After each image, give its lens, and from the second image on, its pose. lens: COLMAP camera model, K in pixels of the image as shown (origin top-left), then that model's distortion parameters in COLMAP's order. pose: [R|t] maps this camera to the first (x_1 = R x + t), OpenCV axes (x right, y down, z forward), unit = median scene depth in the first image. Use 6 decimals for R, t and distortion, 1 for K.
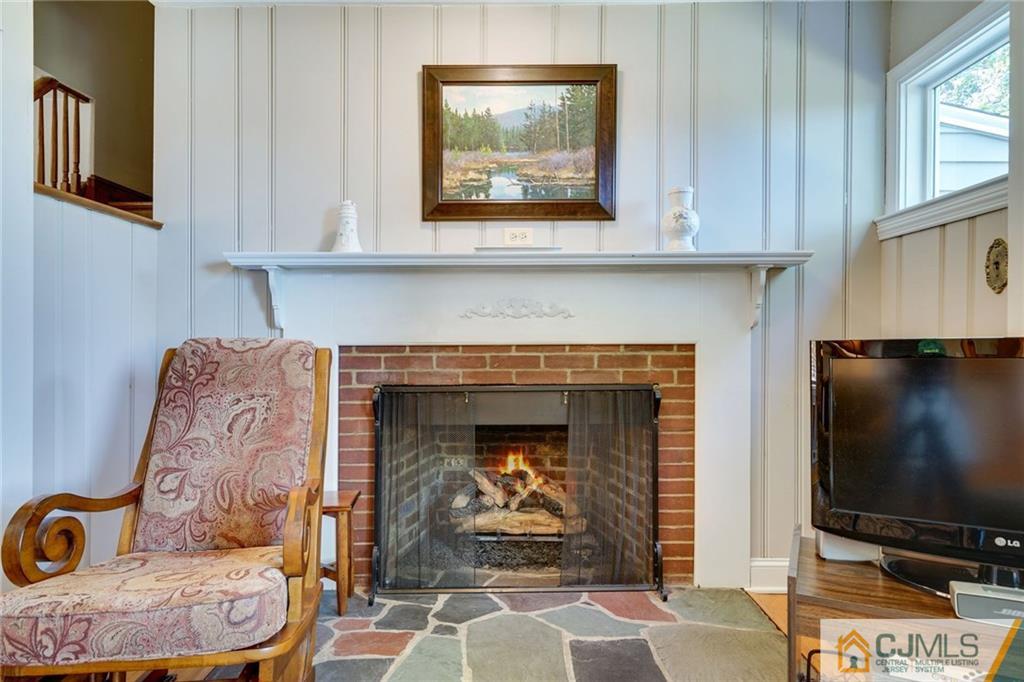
lens RADIAL K [[624.0, 0, 515.4], [0, 624.0, 336.8], [0, 0, 1]] dist [0.013105, -0.005670]
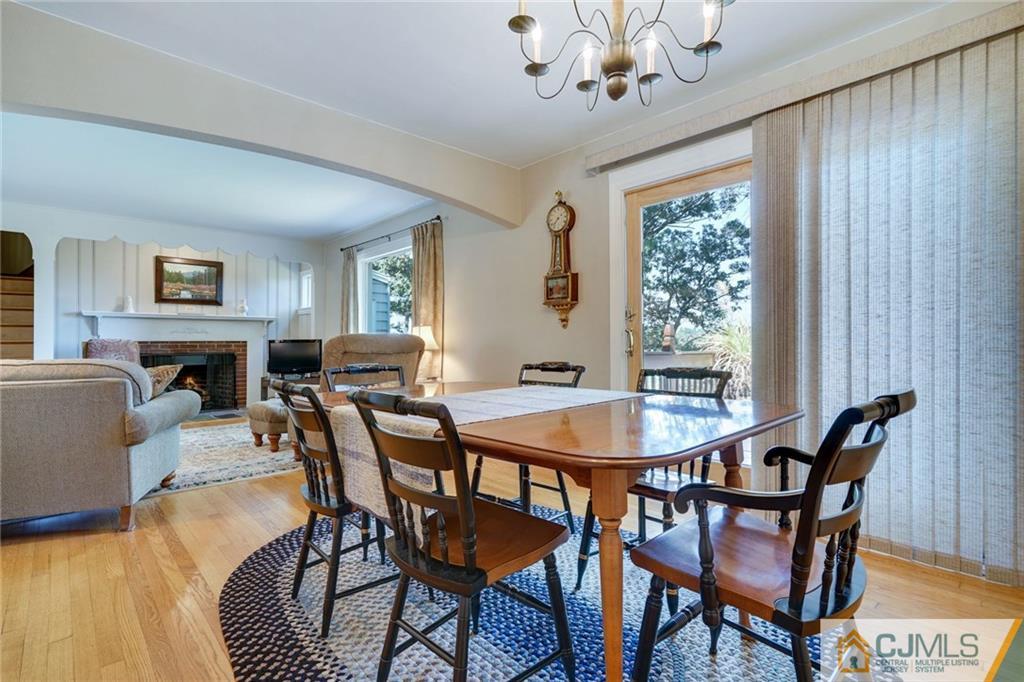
lens RADIAL K [[474.2, 0, 502.3], [0, 474.2, 342.2], [0, 0, 1]] dist [-0.004844, 0.001459]
pose [[0.715555, 0.000706, 0.698556, -0.576335], [-0.000299, 1.000000, -0.000704, 0.019091], [-0.698557, 0.000295, 0.715555, -2.015120]]
